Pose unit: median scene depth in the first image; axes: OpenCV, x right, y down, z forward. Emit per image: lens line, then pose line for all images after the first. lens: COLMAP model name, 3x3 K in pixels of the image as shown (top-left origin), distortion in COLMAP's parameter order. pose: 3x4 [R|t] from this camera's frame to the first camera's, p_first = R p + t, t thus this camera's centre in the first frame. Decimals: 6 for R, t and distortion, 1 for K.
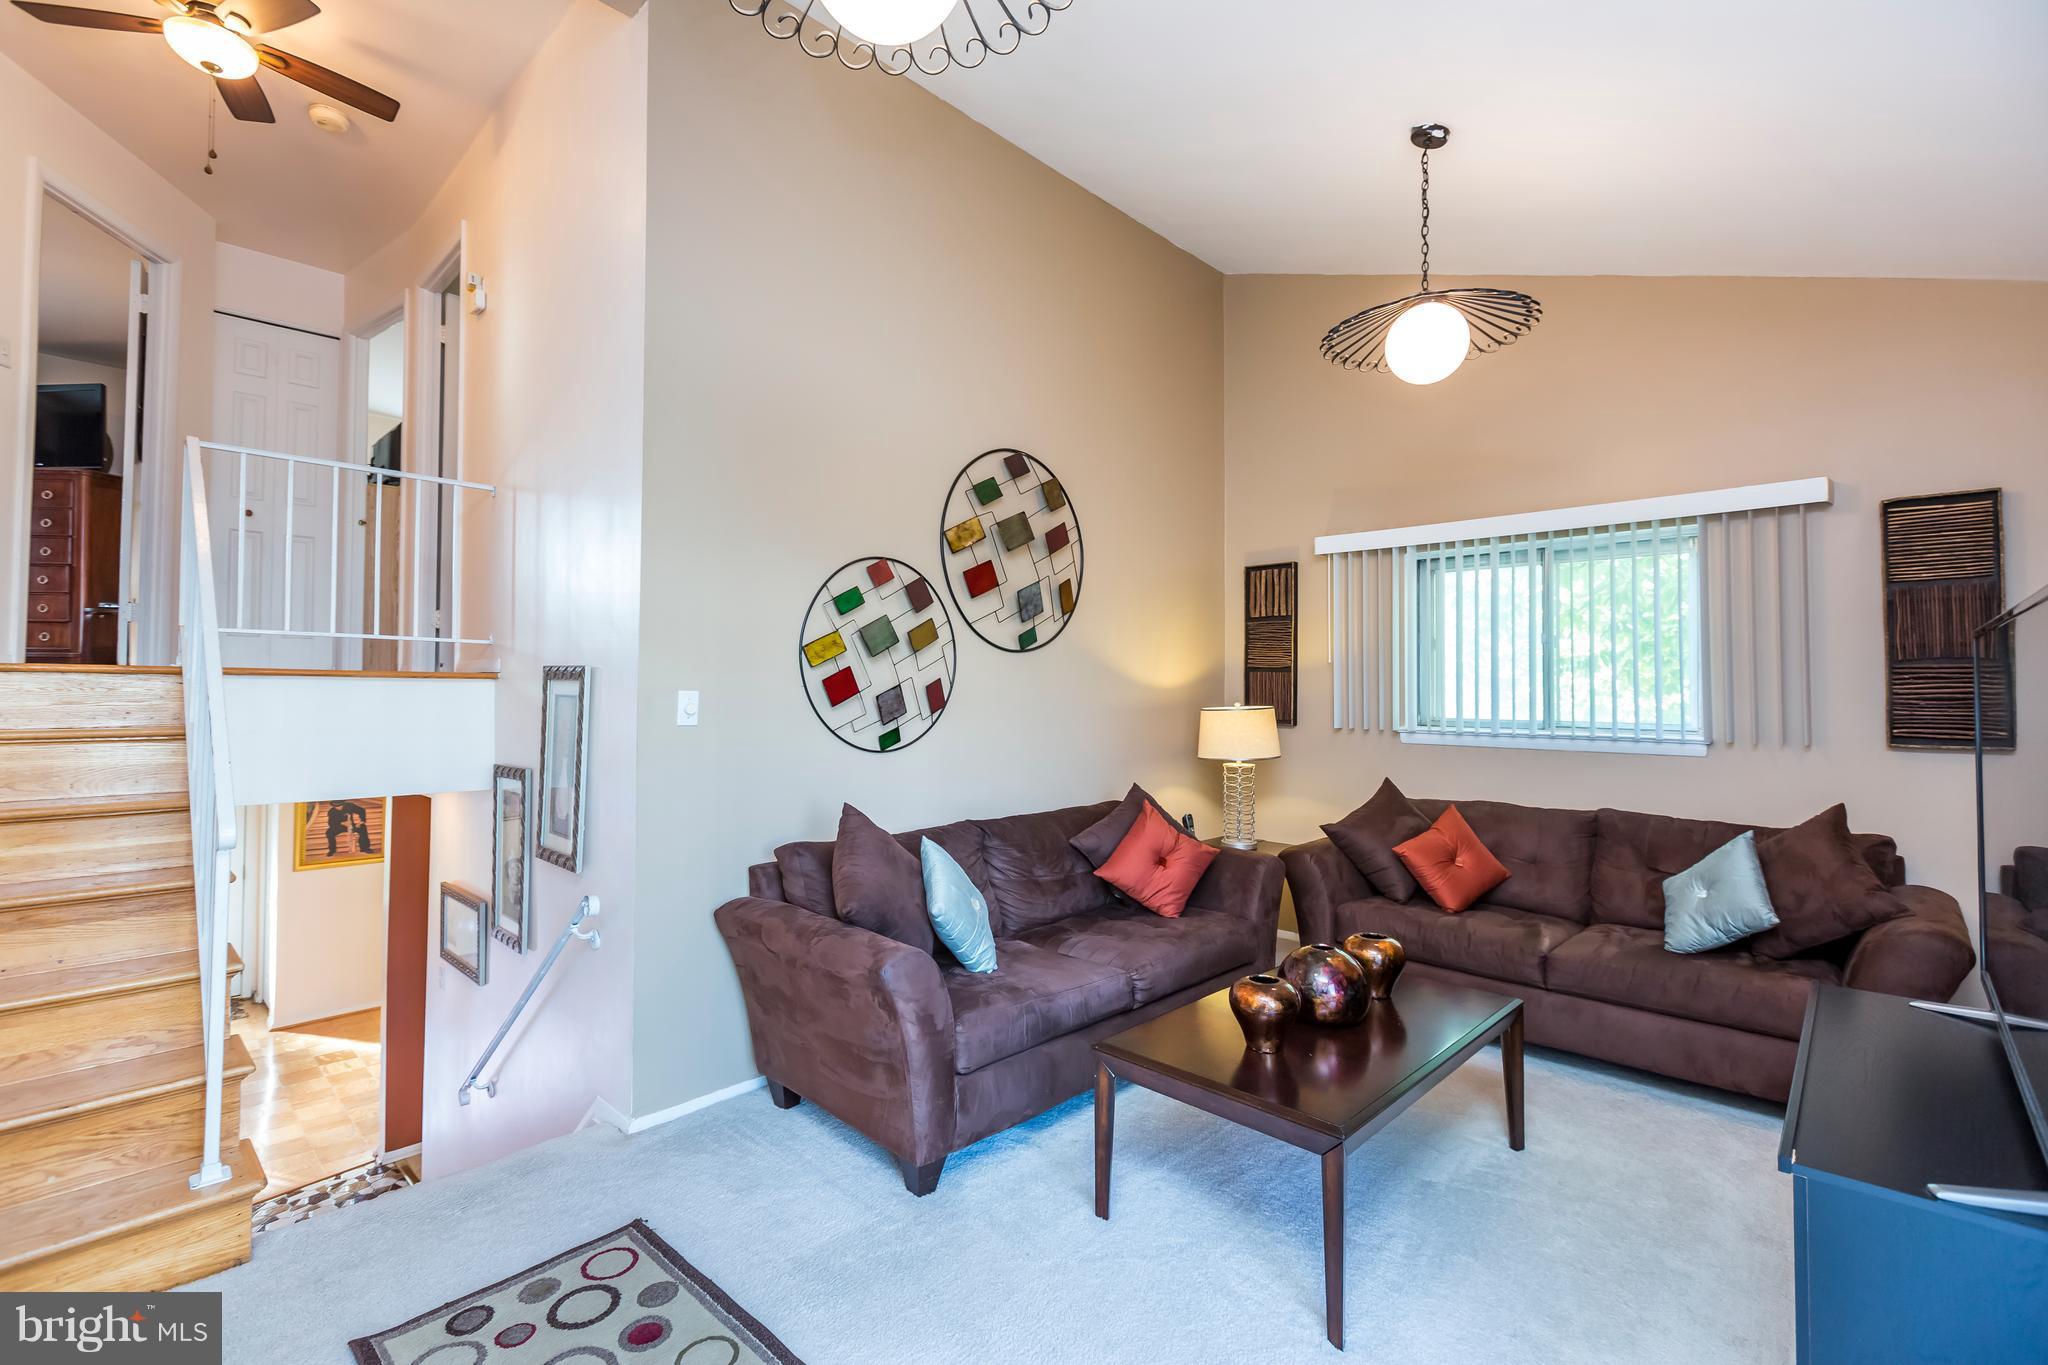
lens RADIAL K [[949.9, 0, 1036.8], [0, 949.9, 670.7], [0, 0, 1]] dist [-0.001623, -0.001080]
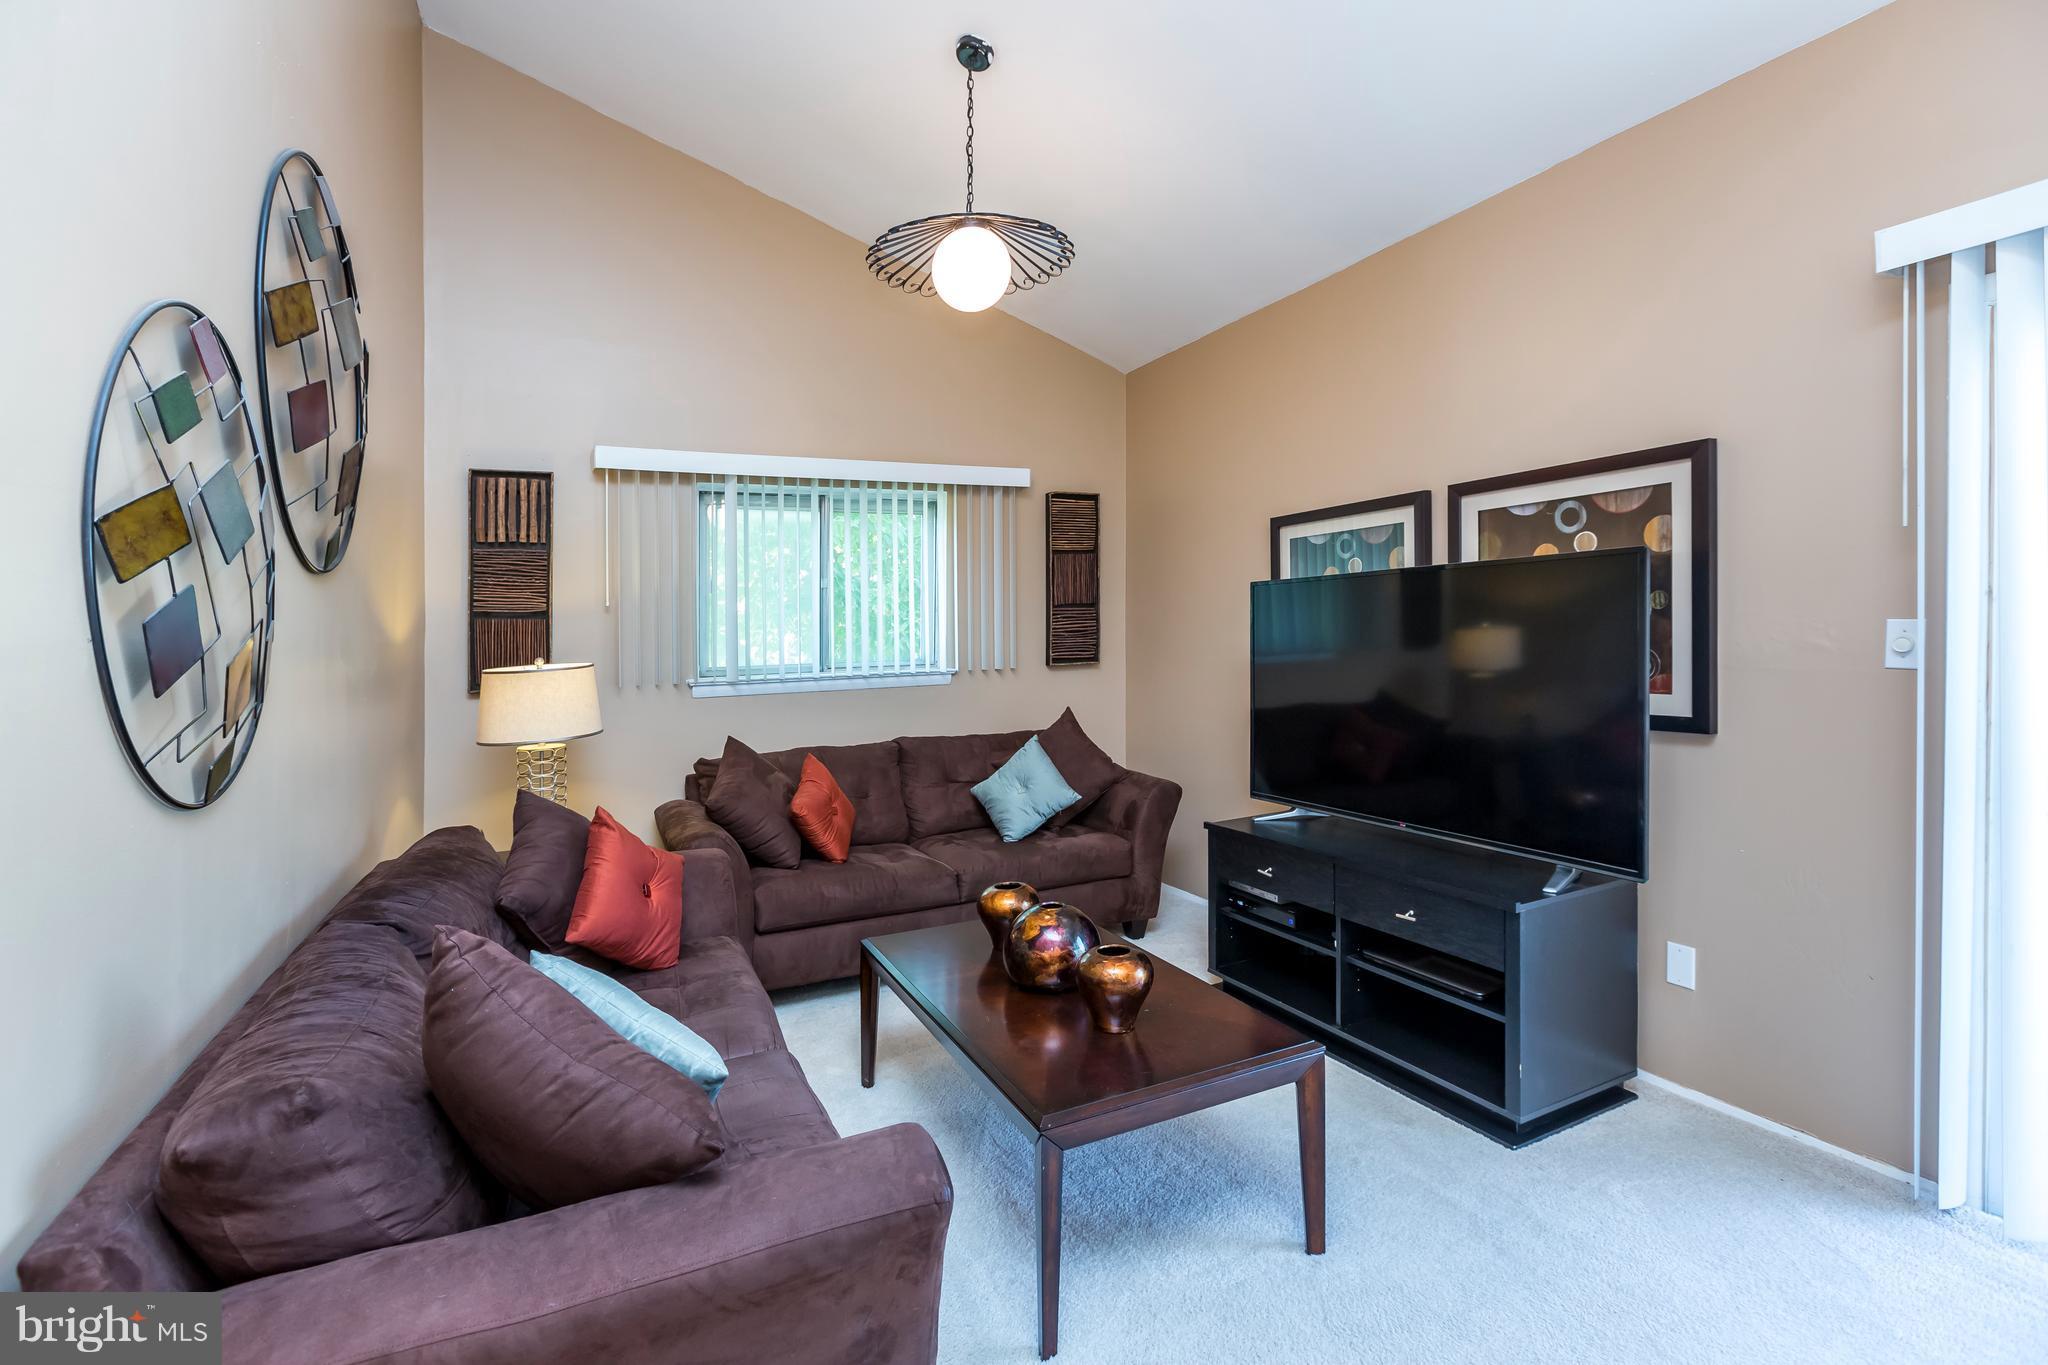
lens RADIAL K [[949.9, 0, 1059.0], [0, 949.9, 593.4], [0, 0, 1]] dist [-0.001623, -0.001080]
pose [[0.318671, 0.019906, 0.947656, -0.360714], [0.011943, 0.999616, -0.025014, 0.006137], [-0.947790, 0.019289, 0.318311, 0.431093]]
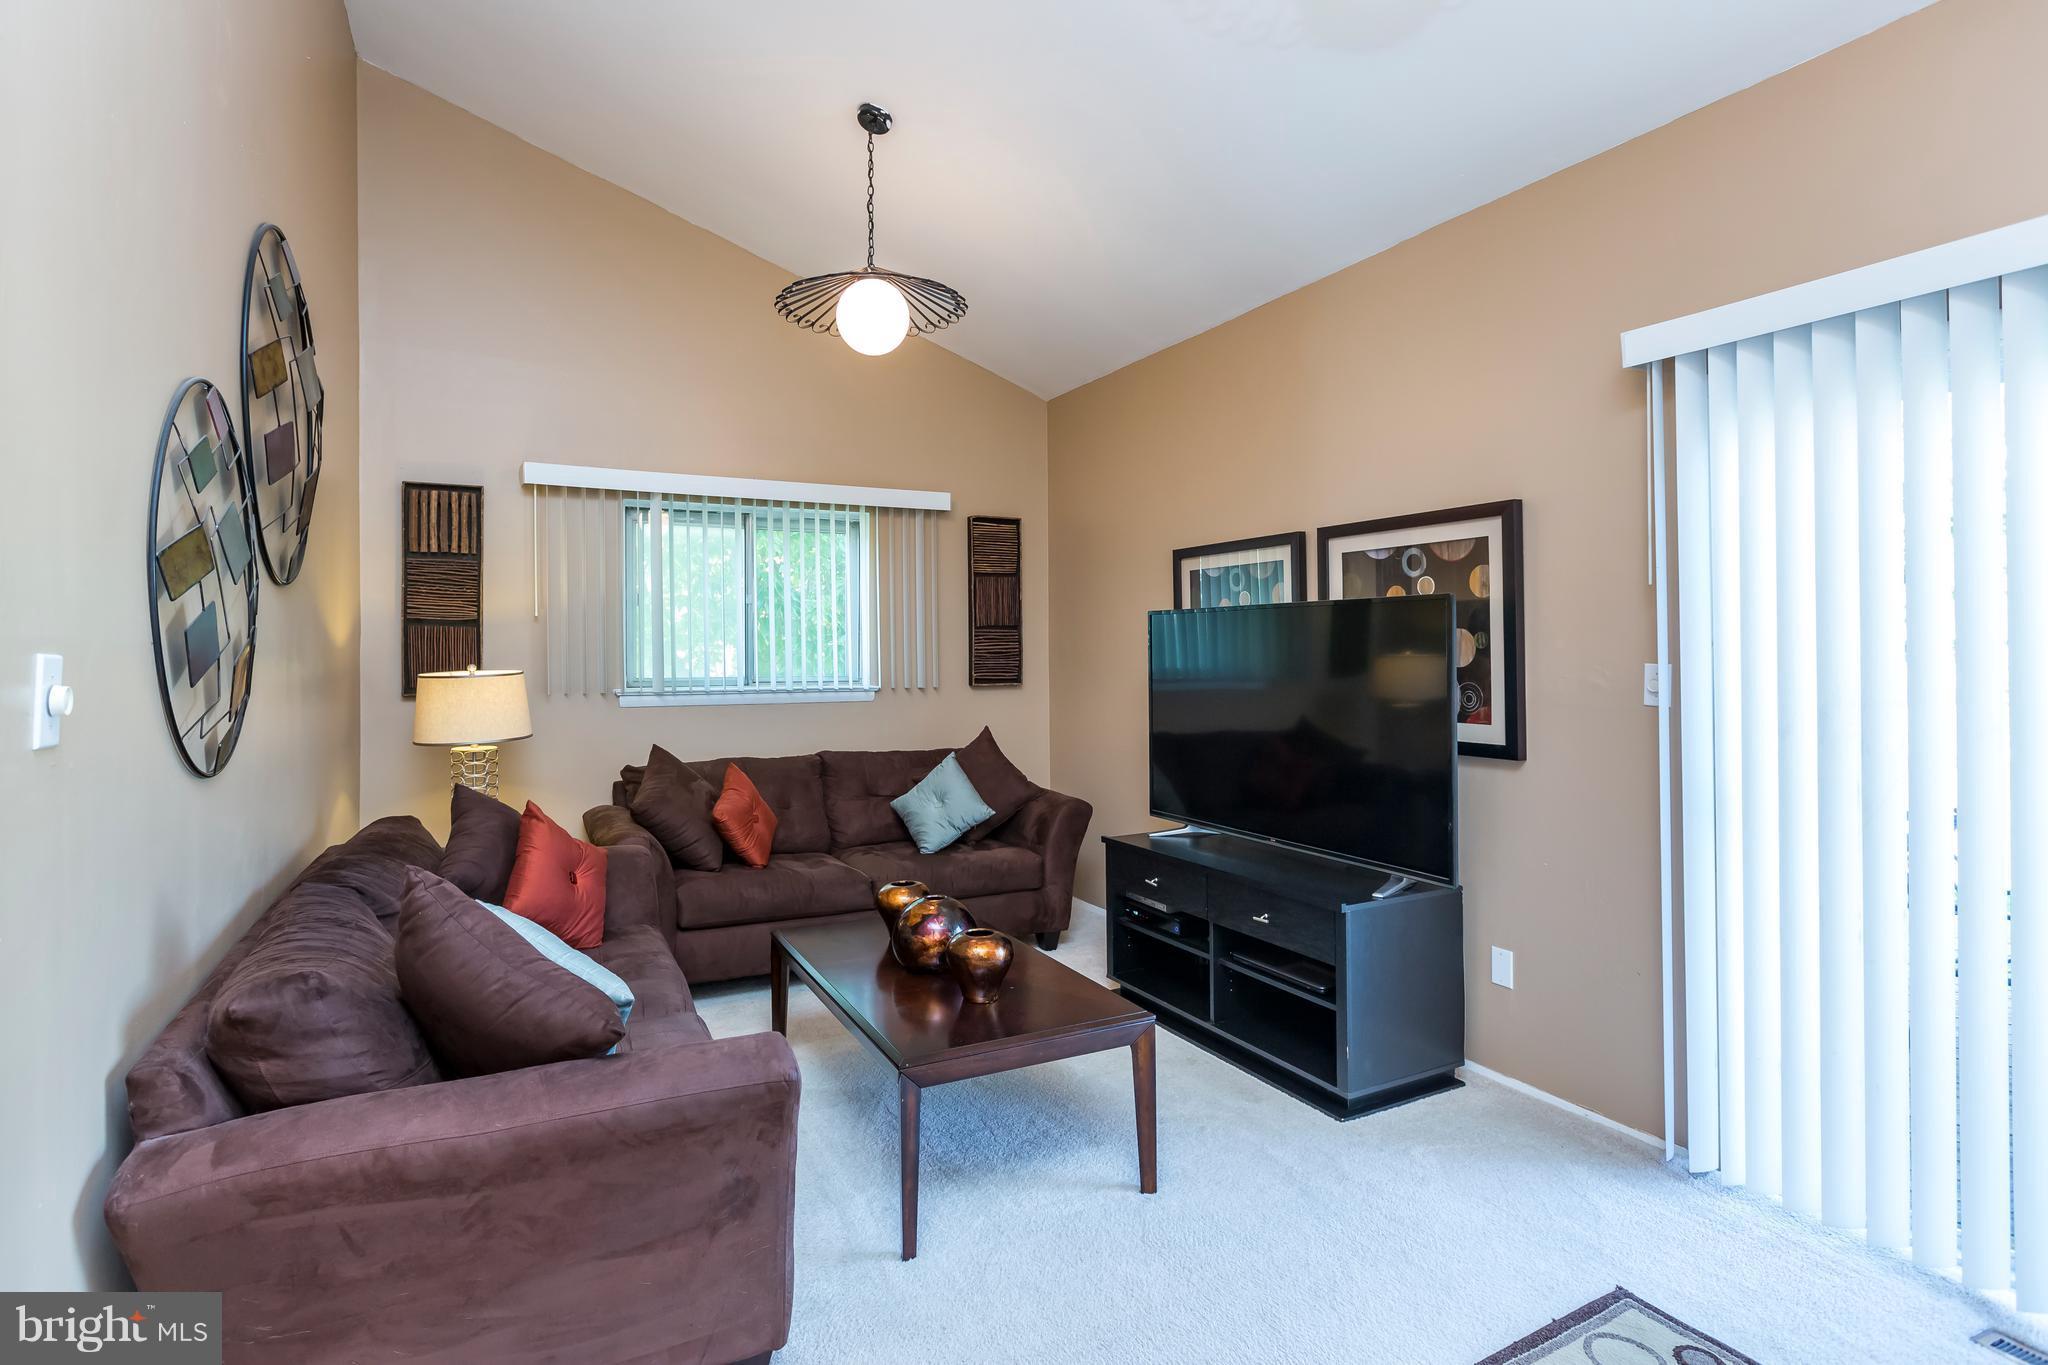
lens RADIAL K [[992.1, 0, 1019.3], [0, 992.1, 677.8], [0, 0, 1]] dist [-0.005033, 0.000744]
pose [[0.309755, -0.034598, 0.950187, -0.427773], [-0.015853, 0.999011, 0.041544, 0.002807], [-0.950684, -0.027932, 0.308900, 0.366231]]
